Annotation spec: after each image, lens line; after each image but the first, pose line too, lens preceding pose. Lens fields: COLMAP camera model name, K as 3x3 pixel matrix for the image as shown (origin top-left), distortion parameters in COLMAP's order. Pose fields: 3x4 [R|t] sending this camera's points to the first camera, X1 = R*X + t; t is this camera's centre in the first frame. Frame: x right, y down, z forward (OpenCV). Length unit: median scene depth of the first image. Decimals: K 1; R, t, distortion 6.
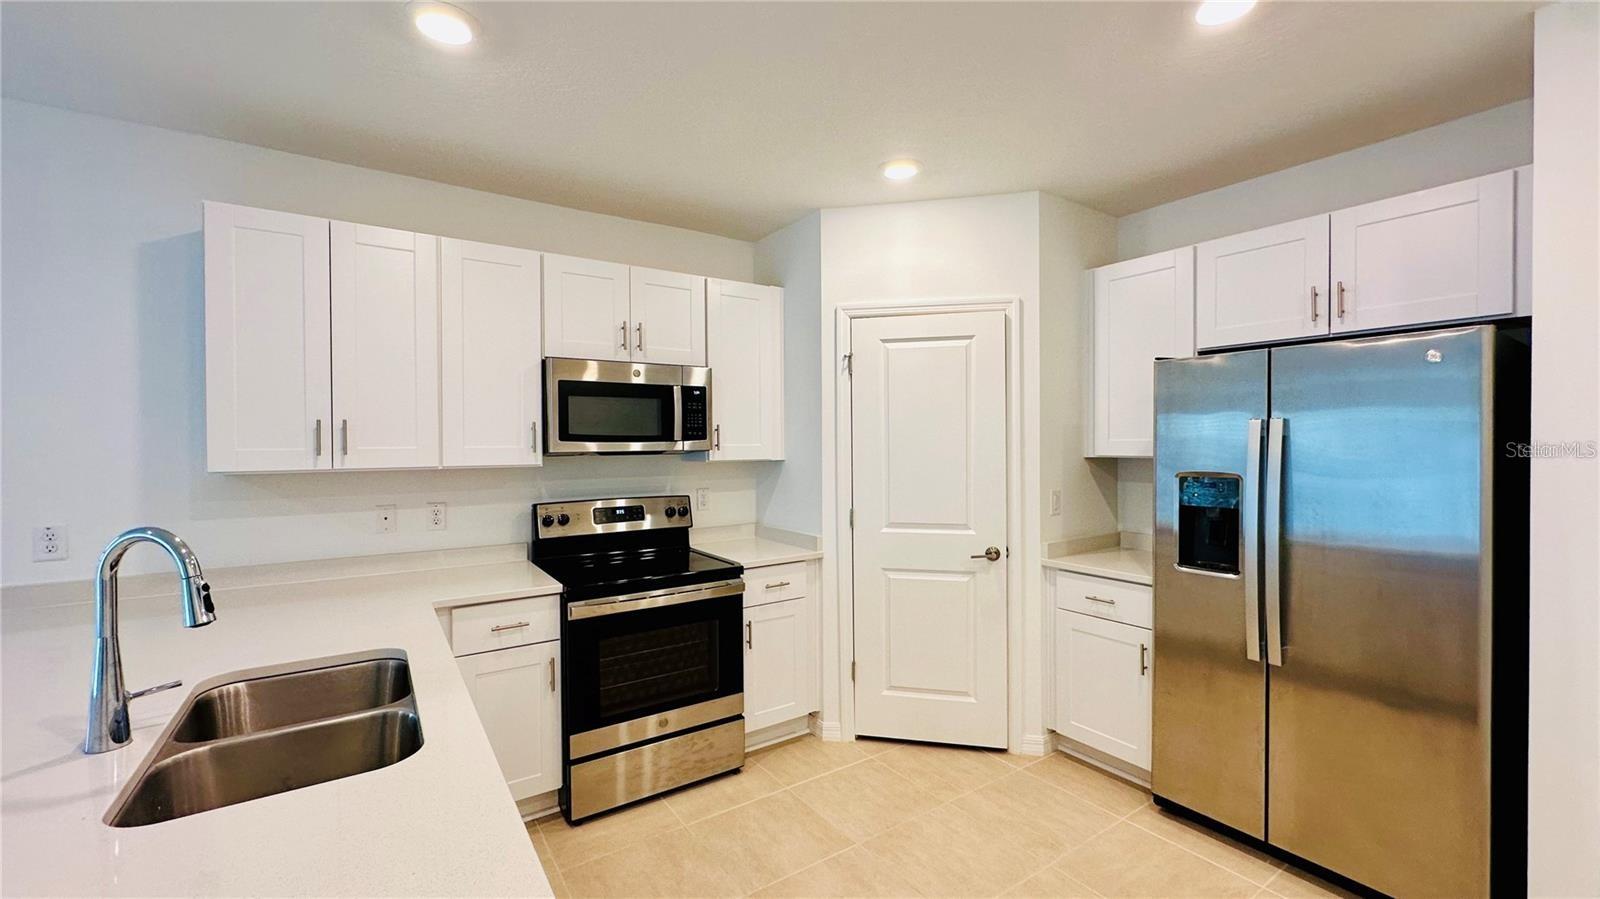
lens RADIAL K [[640.0, 0, 802.0], [0, 640.0, 449.6], [0, 0, 1]] dist [-0.004177, 0.001068]
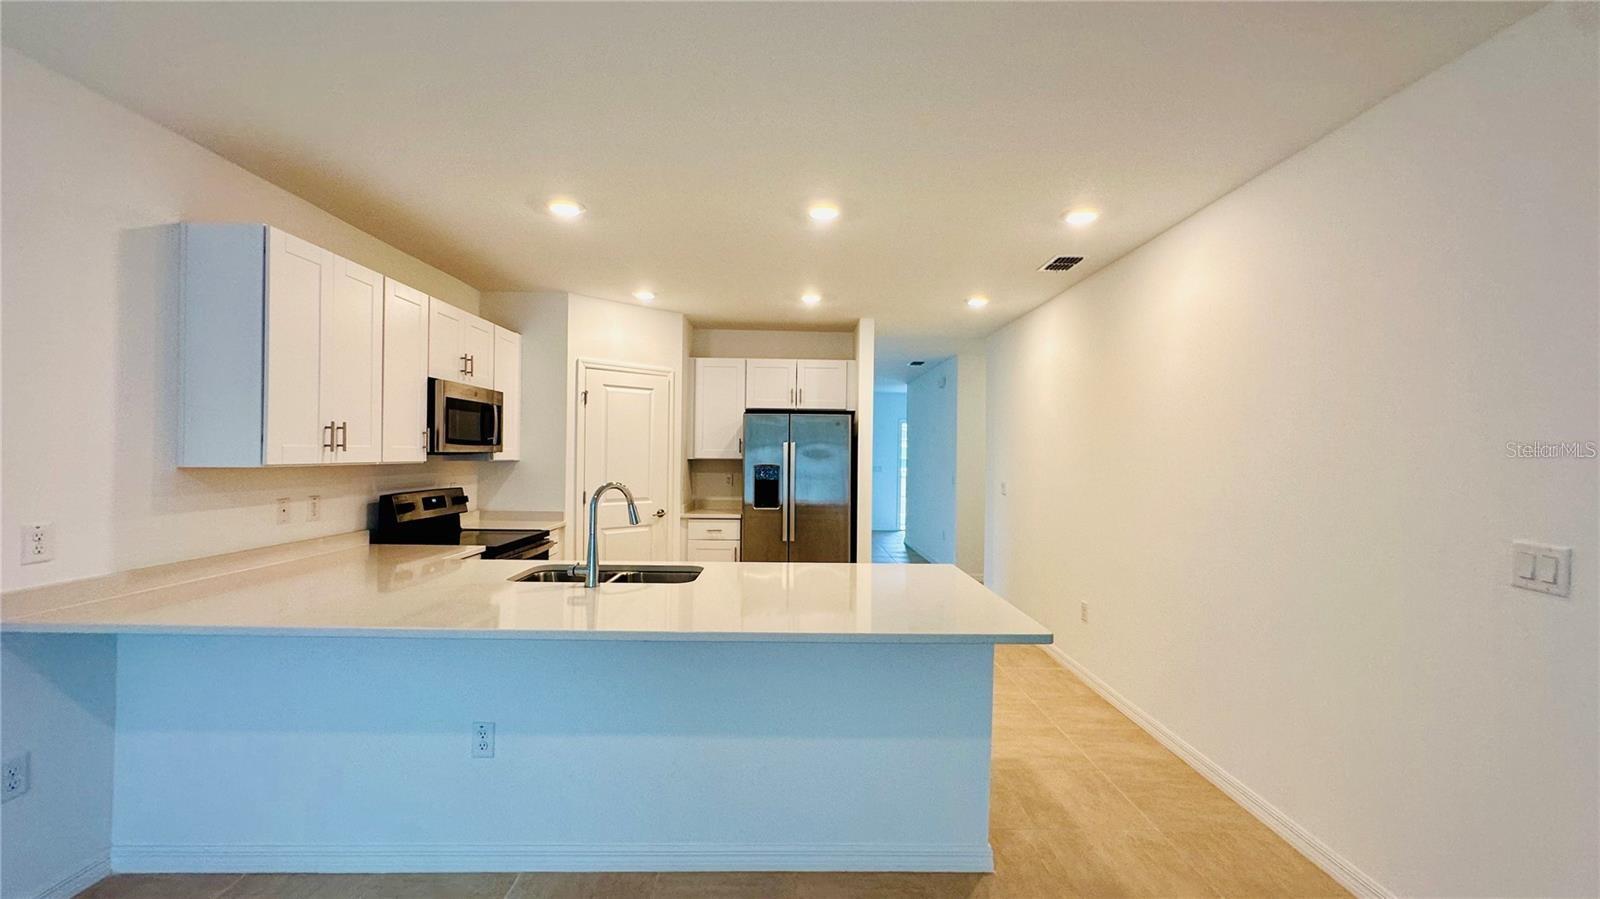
lens RADIAL K [[640.0, 0, 801.0], [0, 640.0, 450.5], [0, 0, 1]] dist [-0.004177, 0.001068]
pose [[0.549776, 0.016255, 0.835154, -1.019283], [-0.004739, 0.999855, -0.016341, 0.017971], [-0.835299, 0.005026, 0.549773, -0.309573]]
